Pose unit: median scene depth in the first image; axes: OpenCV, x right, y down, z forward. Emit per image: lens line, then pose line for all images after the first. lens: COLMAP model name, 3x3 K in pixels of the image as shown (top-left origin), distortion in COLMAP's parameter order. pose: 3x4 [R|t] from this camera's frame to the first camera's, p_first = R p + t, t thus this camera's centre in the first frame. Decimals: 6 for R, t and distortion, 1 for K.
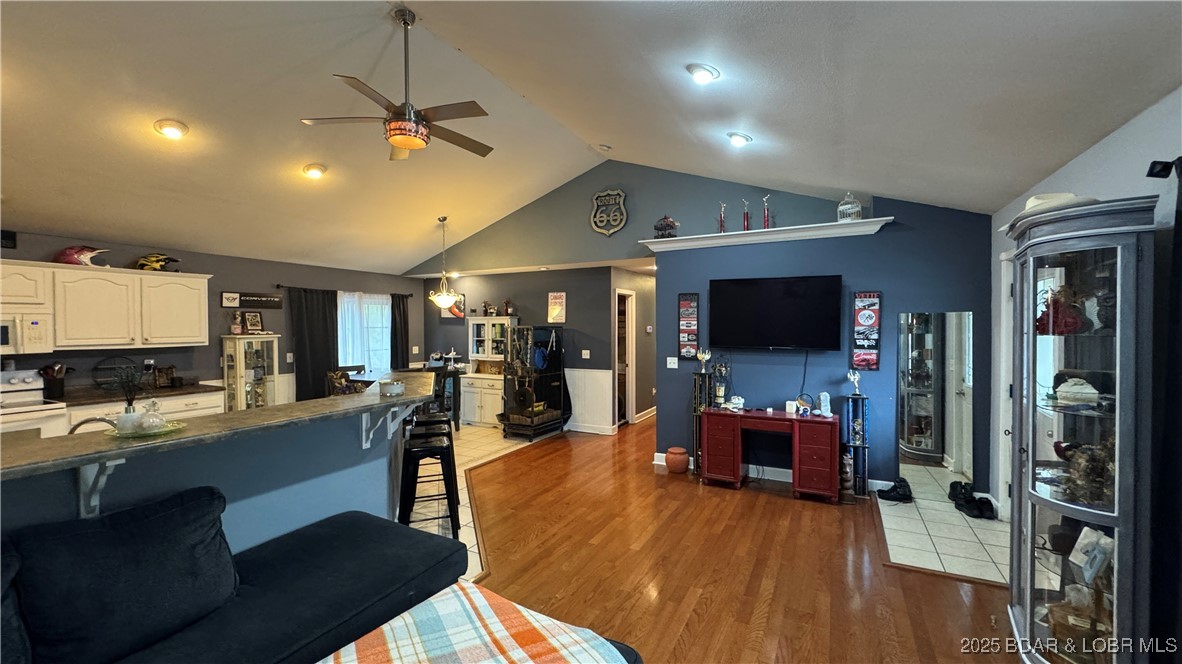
lens RADIAL K [[470.6, 0, 589.8], [0, 470.6, 332.9], [0, 0, 1]] dist [-0.003506, 0.000316]
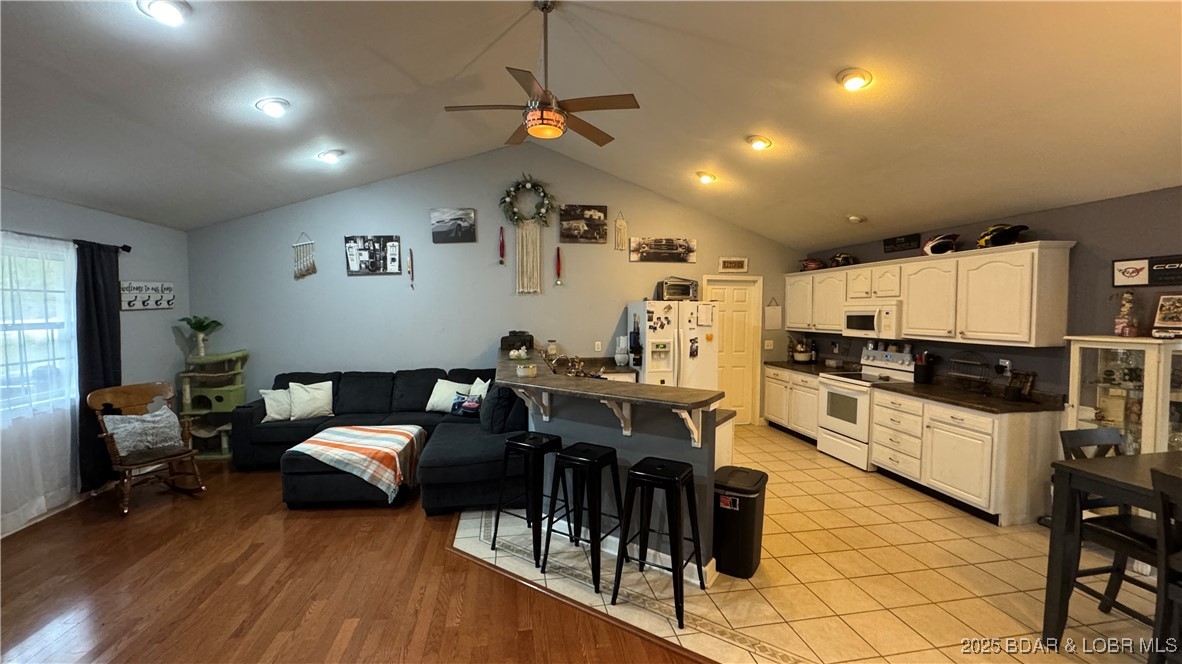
lens RADIAL K [[470.6, 0, 589.8], [0, 470.6, 332.9], [0, 0, 1]] dist [-0.003506, 0.000316]
pose [[-0.790568, 0.031469, -0.611565, 0.095034], [-0.010732, 0.997813, 0.065218, -0.031450], [0.612280, 0.058123, -0.788502, 1.152191]]
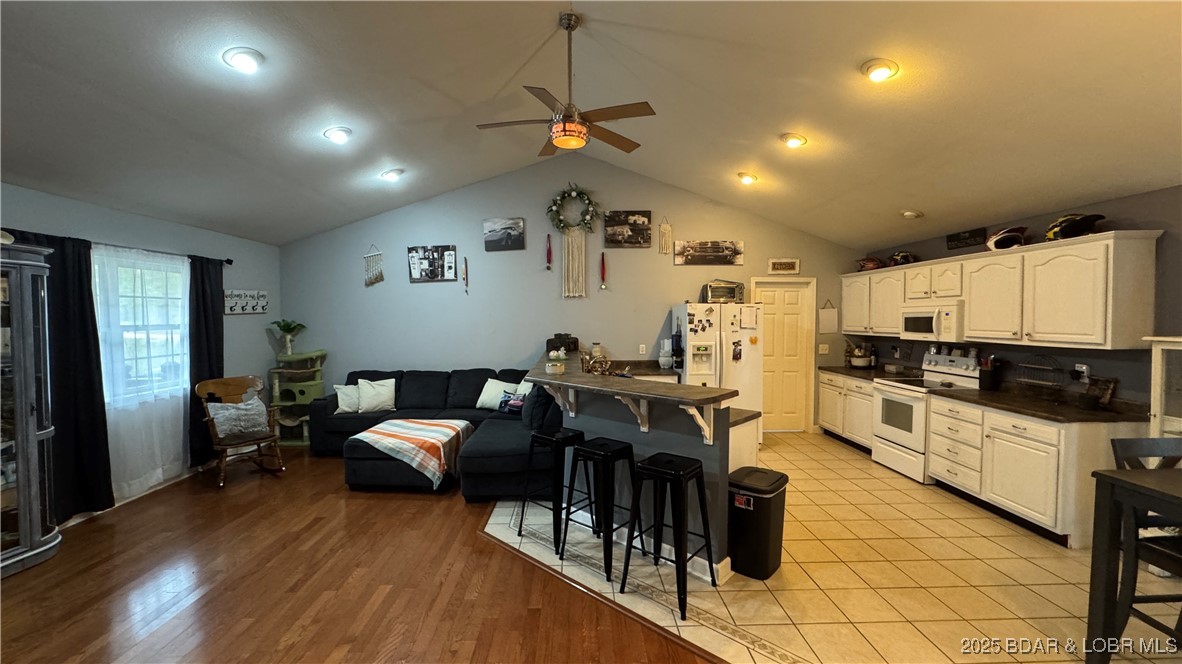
lens RADIAL K [[470.6, 0, 589.8], [0, 470.6, 332.9], [0, 0, 1]] dist [-0.003506, 0.000316]
pose [[-0.872873, 0.021190, -0.487487, 0.055662], [-0.004468, 0.998668, 0.051410, -0.023234], [0.487927, 0.047053, -0.871615, 1.210376]]
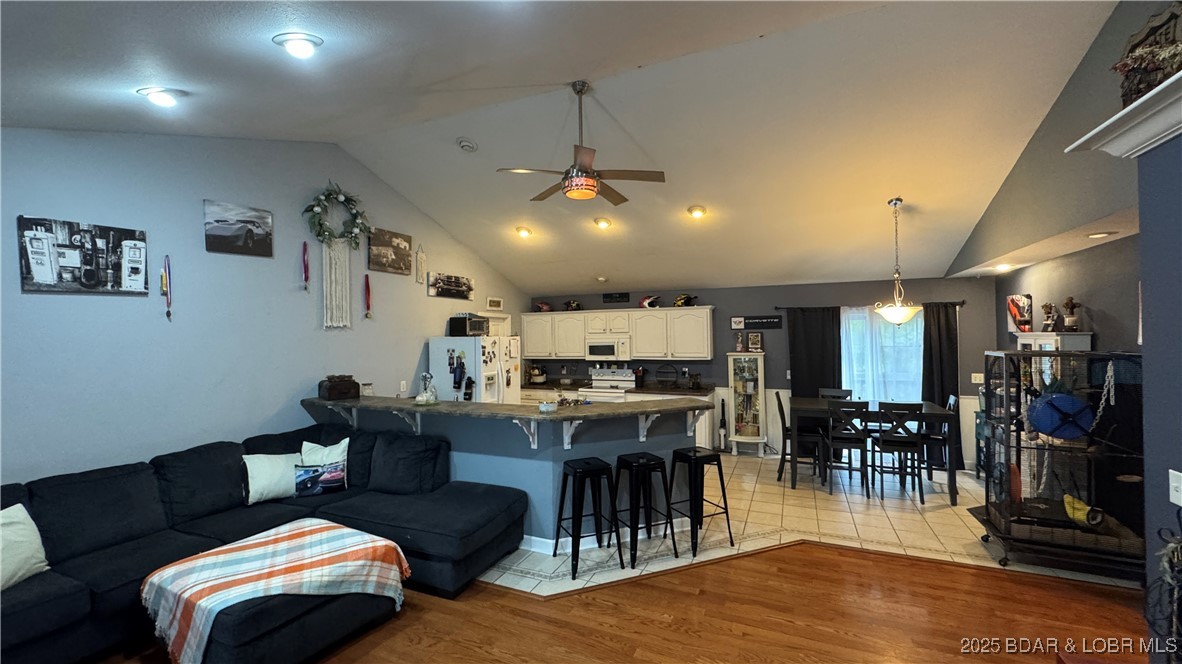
lens RADIAL K [[470.6, 0, 589.8], [0, 470.6, 332.9], [0, 0, 1]] dist [-0.003506, 0.000316]
pose [[0.070195, -0.005987, -0.997515, 0.466264], [-0.005591, 0.999964, -0.006396, -0.038374], [0.997518, 0.006026, 0.070159, 0.584678]]
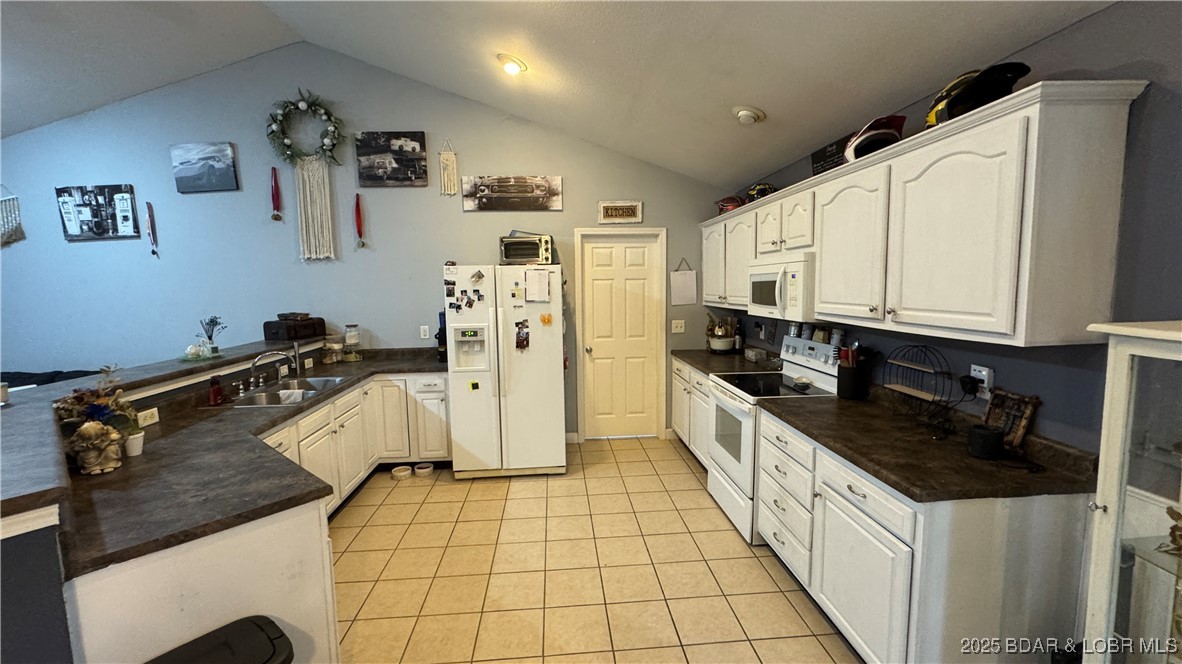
lens RADIAL K [[470.6, 0, 589.8], [0, 470.6, 332.9], [0, 0, 1]] dist [-0.003506, 0.000316]
pose [[-0.848306, 0.073136, -0.524432, -0.451287], [0.010592, 0.992561, 0.121287, -0.019584], [0.529401, 0.097334, -0.842770, 1.112385]]
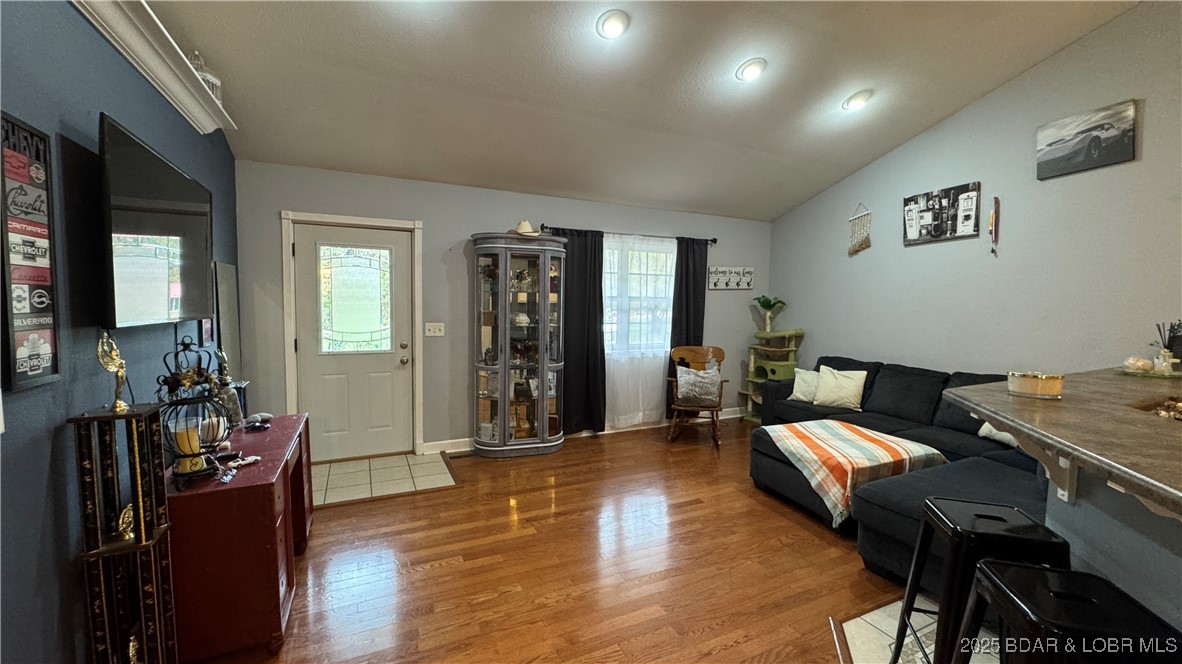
lens RADIAL K [[470.6, 0, 589.8], [0, 470.6, 332.9], [0, 0, 1]] dist [-0.003506, 0.000316]
pose [[-0.803182, -0.050293, 0.593607, -0.184952], [-0.003538, 0.996815, 0.079669, 0.006319], [-0.595723, 0.061889, -0.800802, 1.014365]]
